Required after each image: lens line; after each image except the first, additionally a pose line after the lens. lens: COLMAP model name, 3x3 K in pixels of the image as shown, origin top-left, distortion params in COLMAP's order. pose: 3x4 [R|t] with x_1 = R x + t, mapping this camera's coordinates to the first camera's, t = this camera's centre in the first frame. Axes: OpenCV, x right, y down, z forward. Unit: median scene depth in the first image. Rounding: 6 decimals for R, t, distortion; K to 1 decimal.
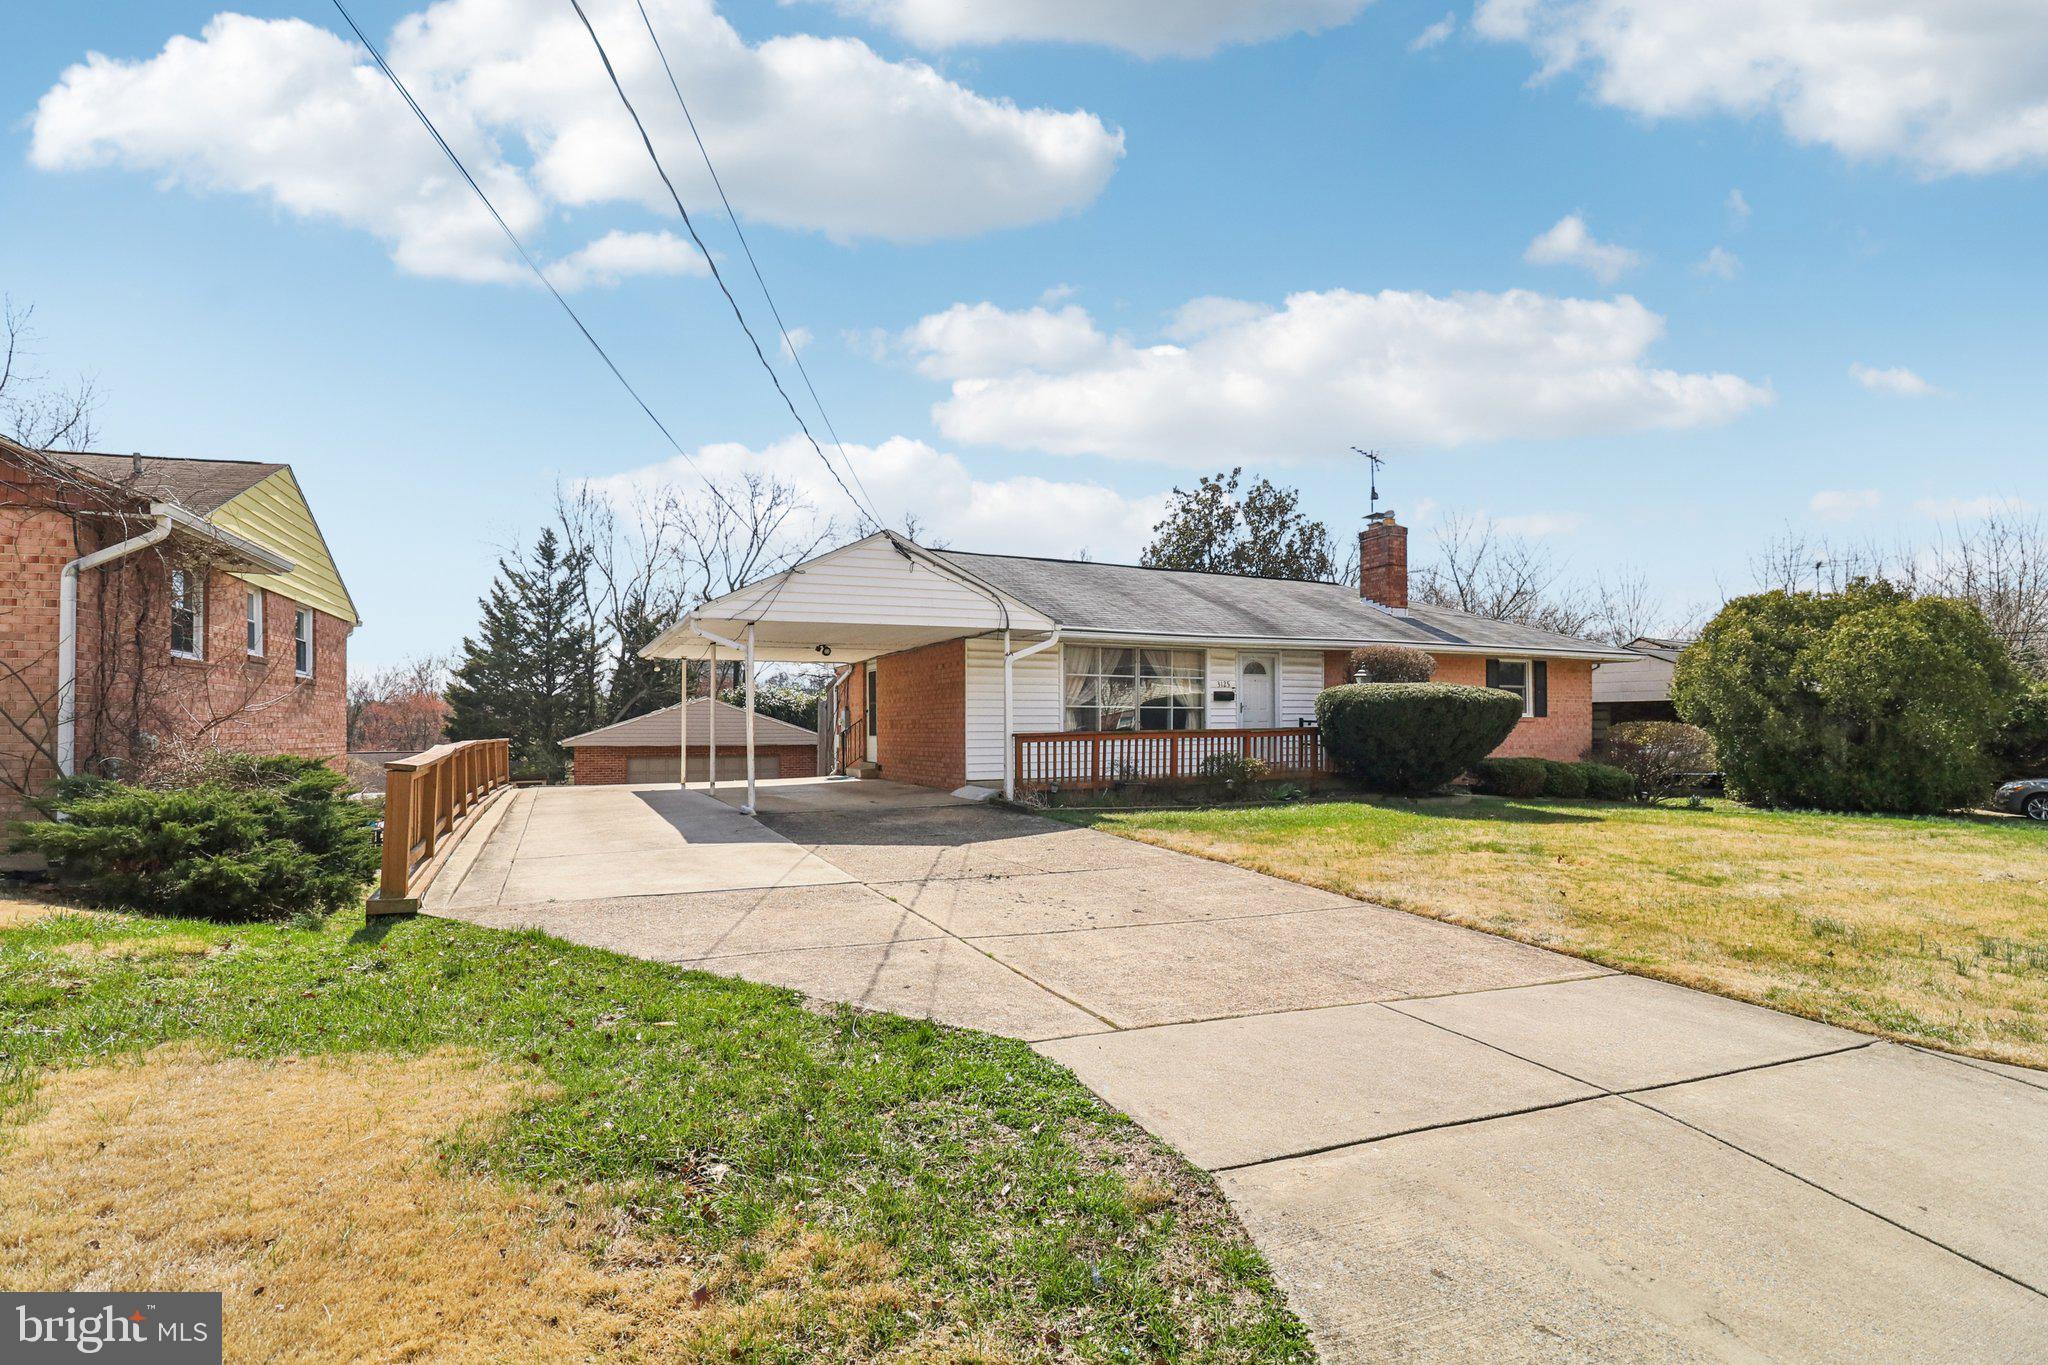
lens RADIAL K [[992.9, 0, 1017.5], [0, 992.9, 728.4], [0, 0, 1]] dist [-0.015761, -0.001510]
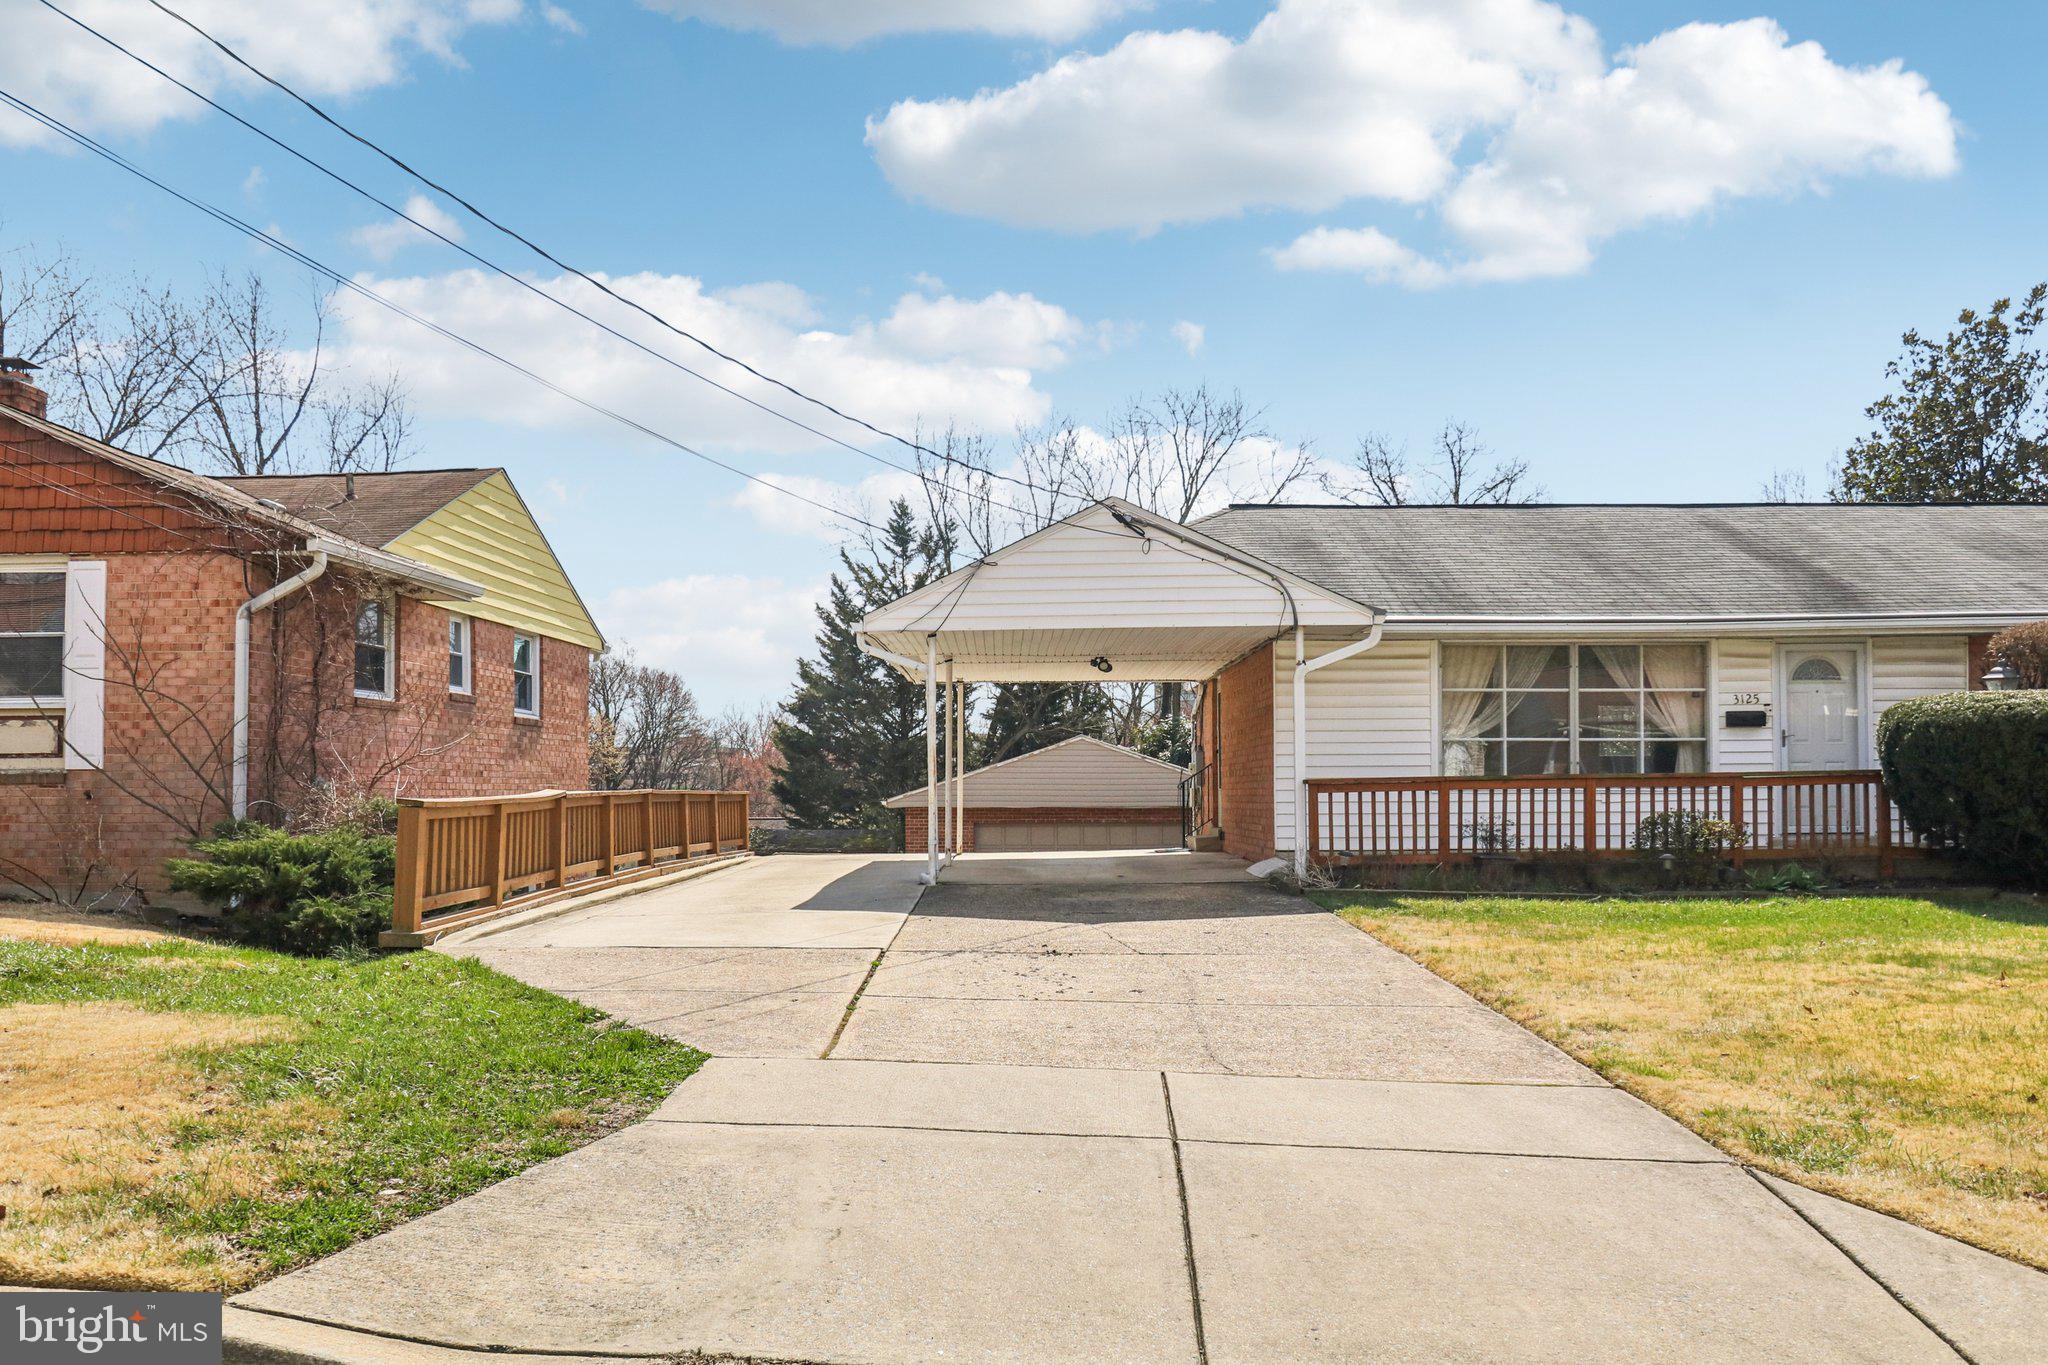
lens RADIAL K [[1692.2, 0, 986.3], [0, 1692.2, 765.9], [0, 0, 1]] dist [0.010962, 0.003907]
pose [[0.894223, -0.007003, -0.447568, 0.252201], [0.000438, 0.999891, -0.014770, 0.010204], [0.447622, 0.013012, 0.894128, -0.105582]]
